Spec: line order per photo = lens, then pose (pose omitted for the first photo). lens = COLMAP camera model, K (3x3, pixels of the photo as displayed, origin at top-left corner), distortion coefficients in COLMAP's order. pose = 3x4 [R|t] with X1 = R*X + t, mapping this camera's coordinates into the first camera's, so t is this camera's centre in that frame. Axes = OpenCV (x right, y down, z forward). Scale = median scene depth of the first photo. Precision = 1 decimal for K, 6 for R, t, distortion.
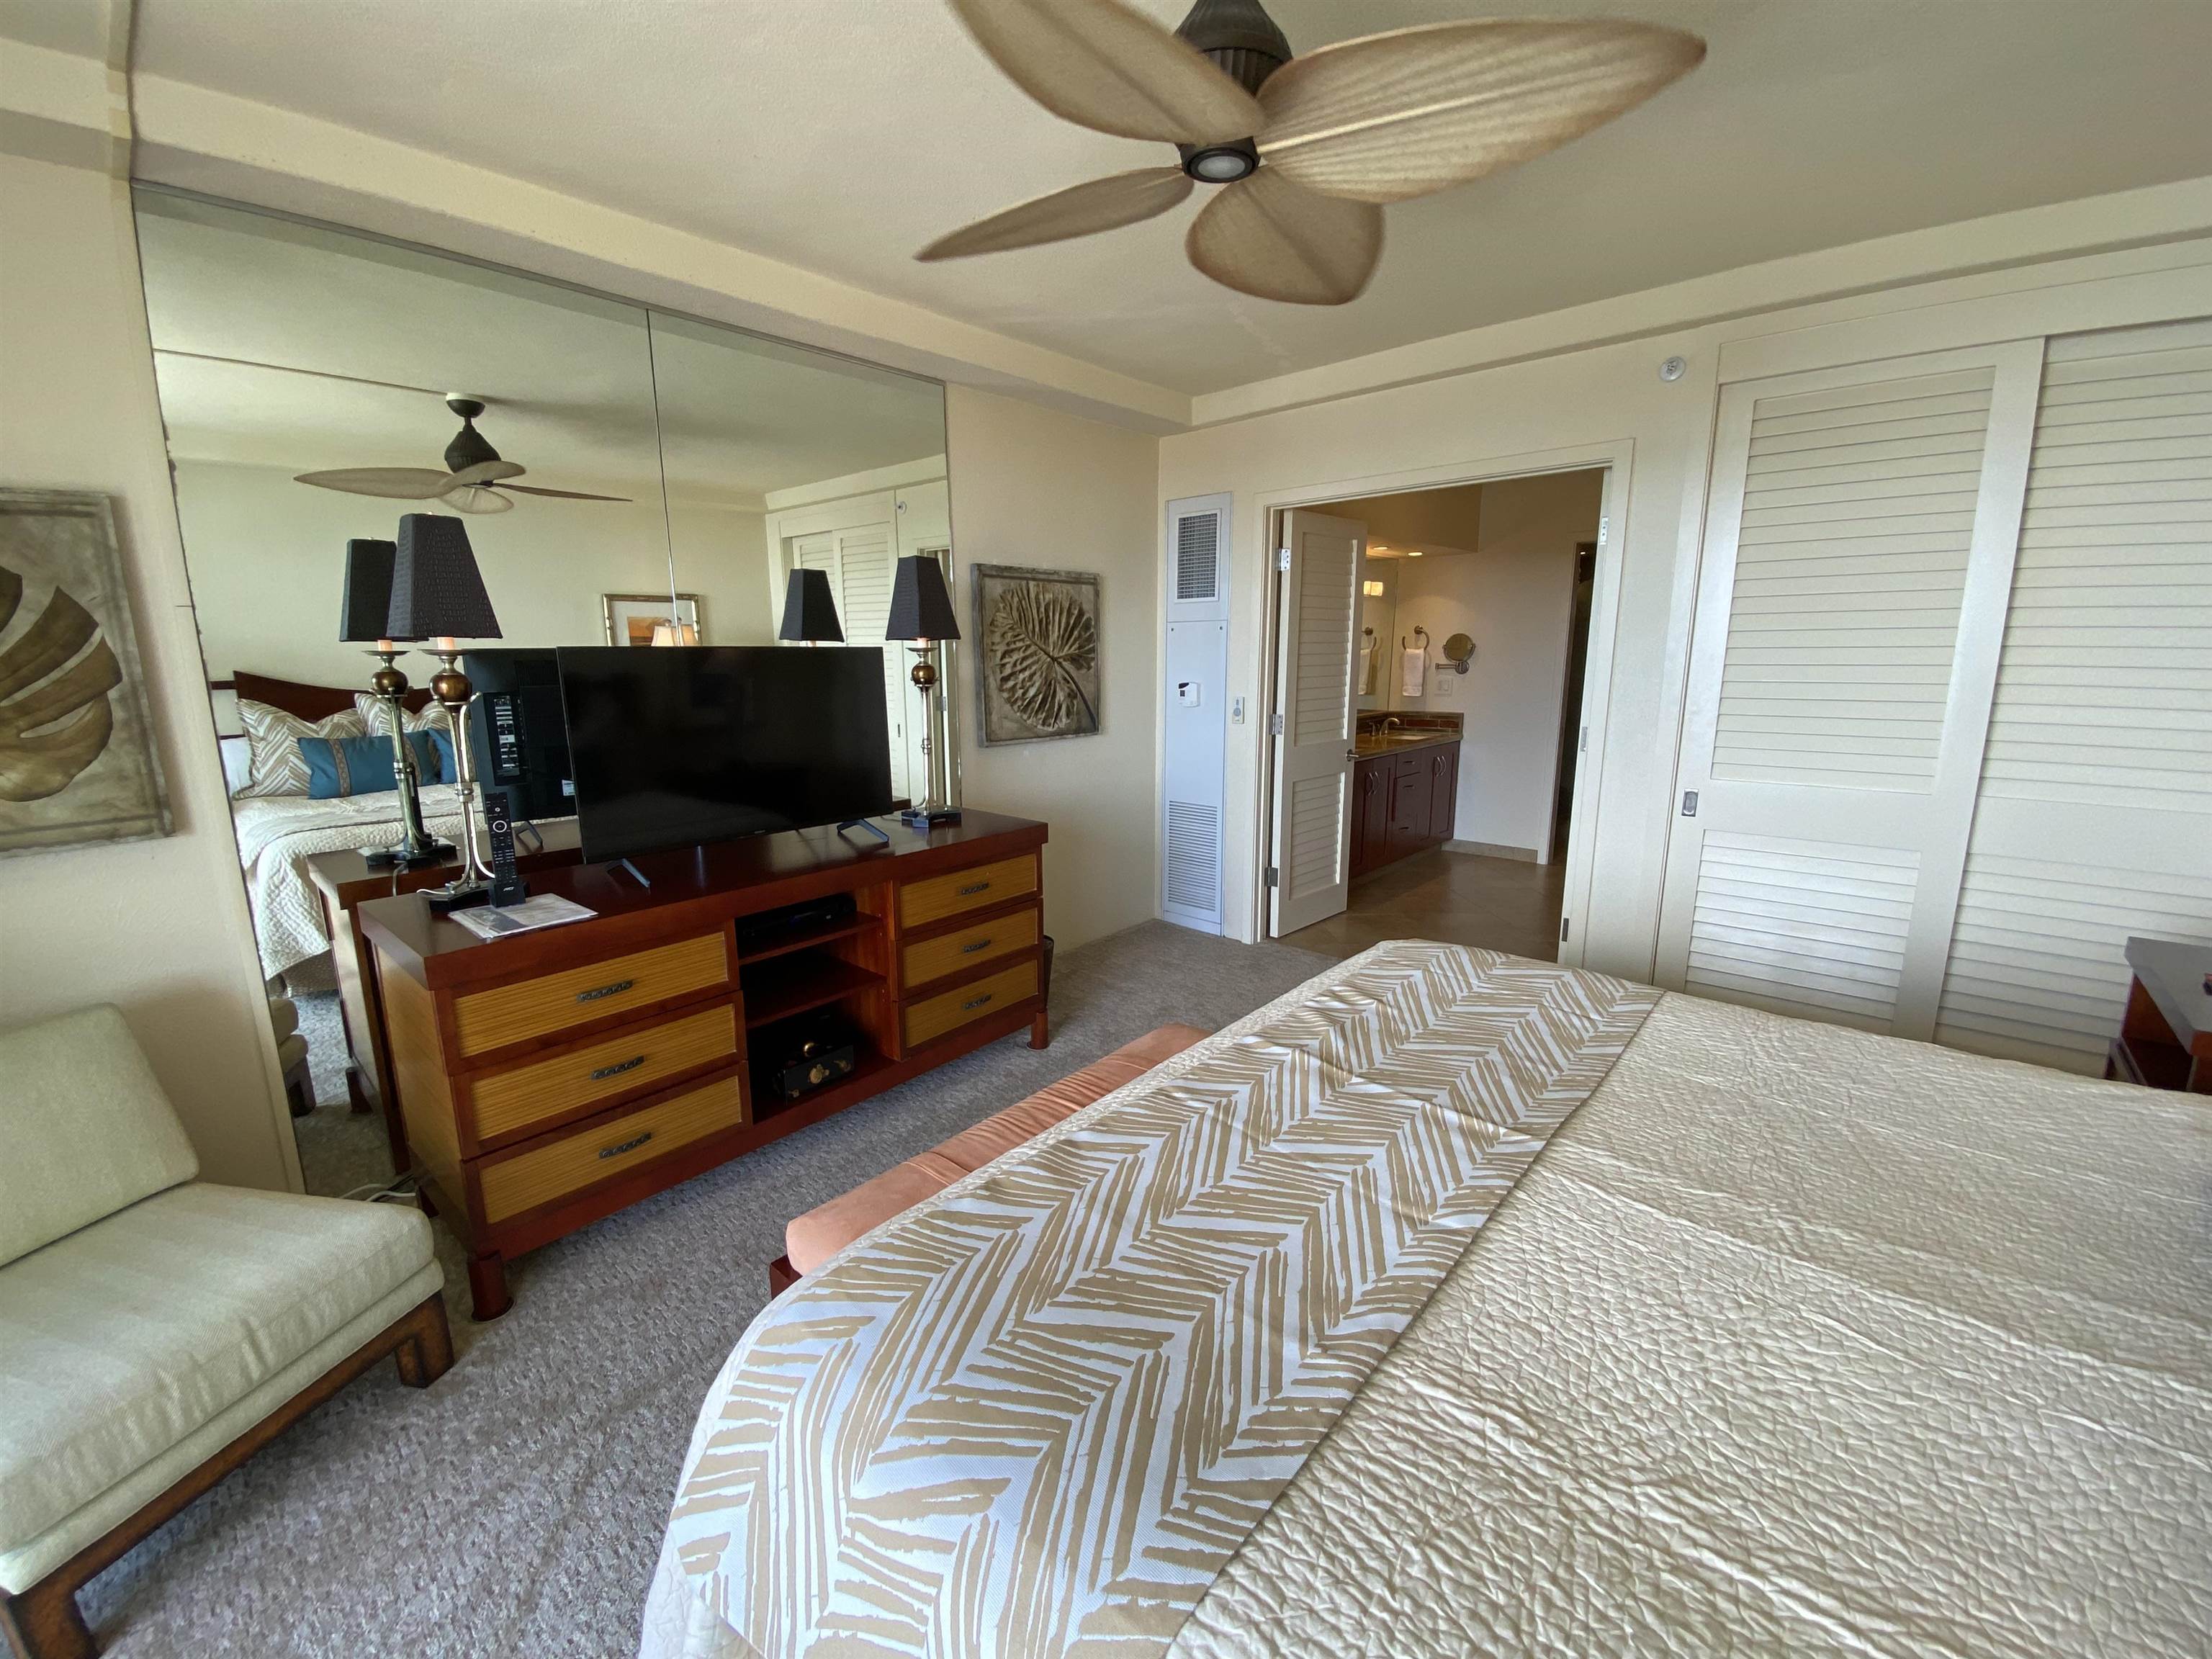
lens RADIAL K [[889.4, 0, 1093.1], [0, 889.4, 827.6], [0, 0, 1]] dist [0.031205, -0.022497]
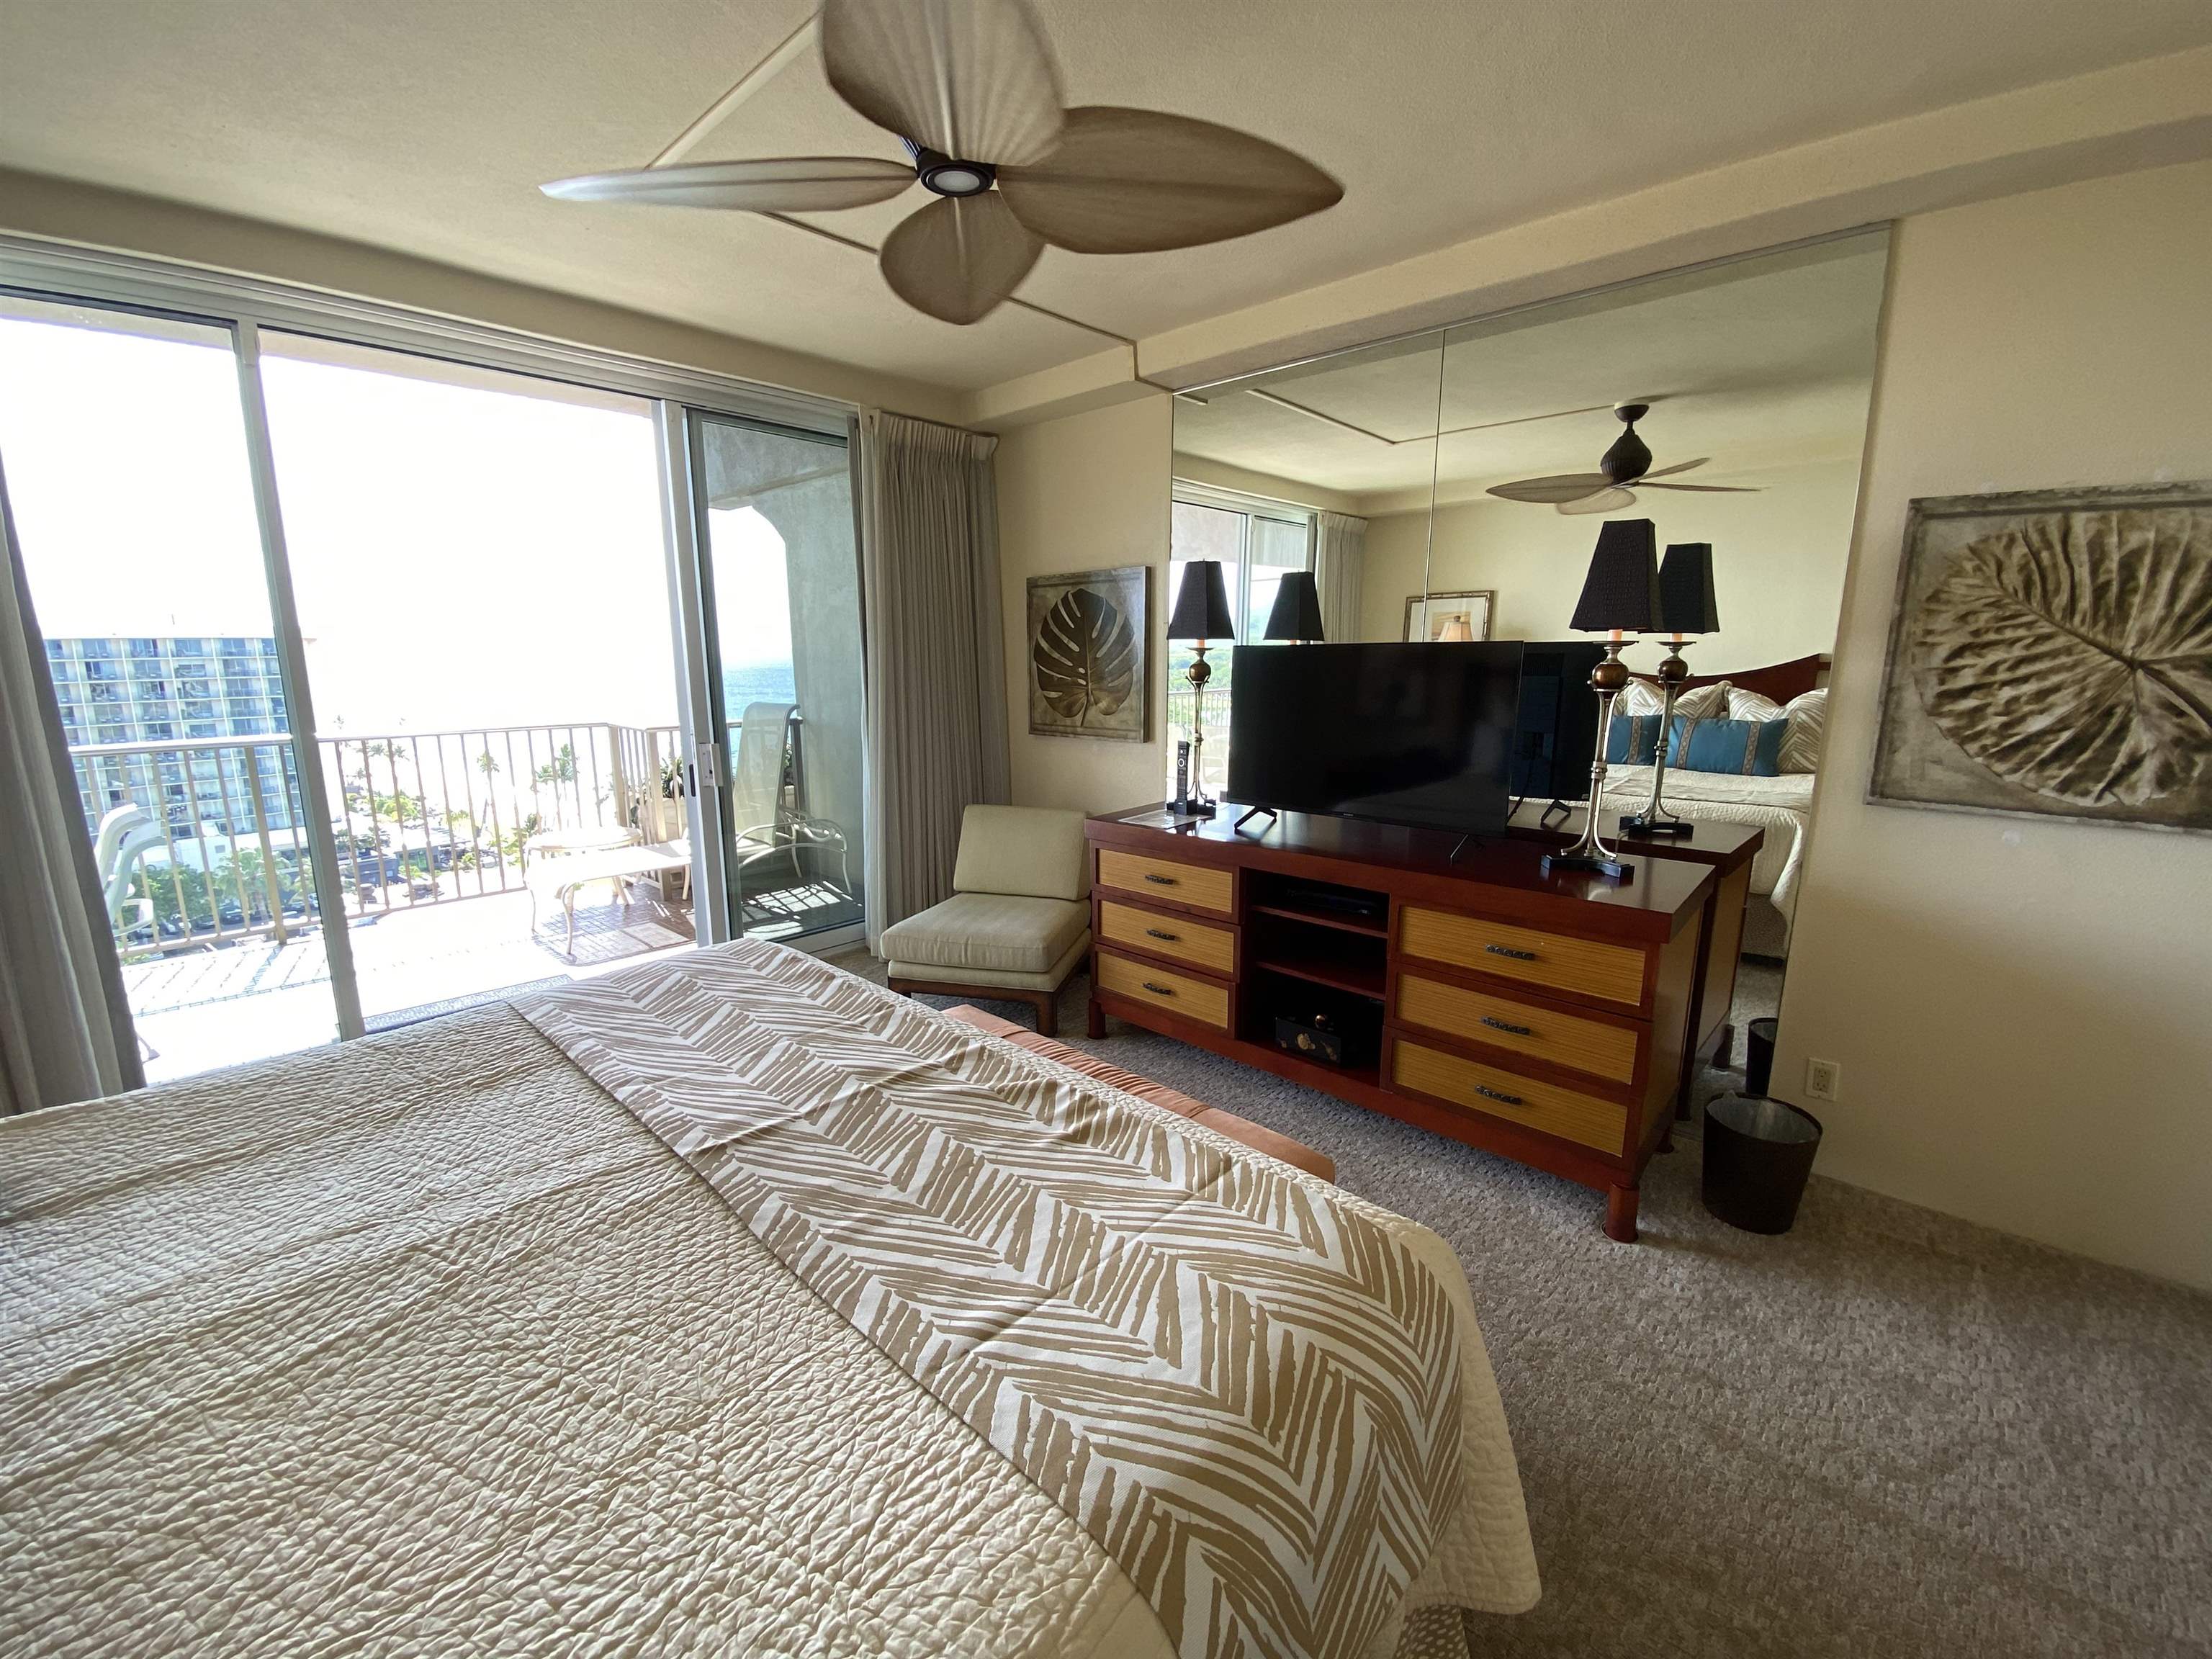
lens RADIAL K [[892.2, 0, 1101.1], [0, 892.2, 827.0], [0, 0, 1]] dist [0.033391, -0.026790]
pose [[-0.012613, 0.200690, -0.979574, 0.932766], [-0.192202, 0.960897, 0.199338, -0.185942], [0.981274, 0.190791, 0.026453, 0.910584]]
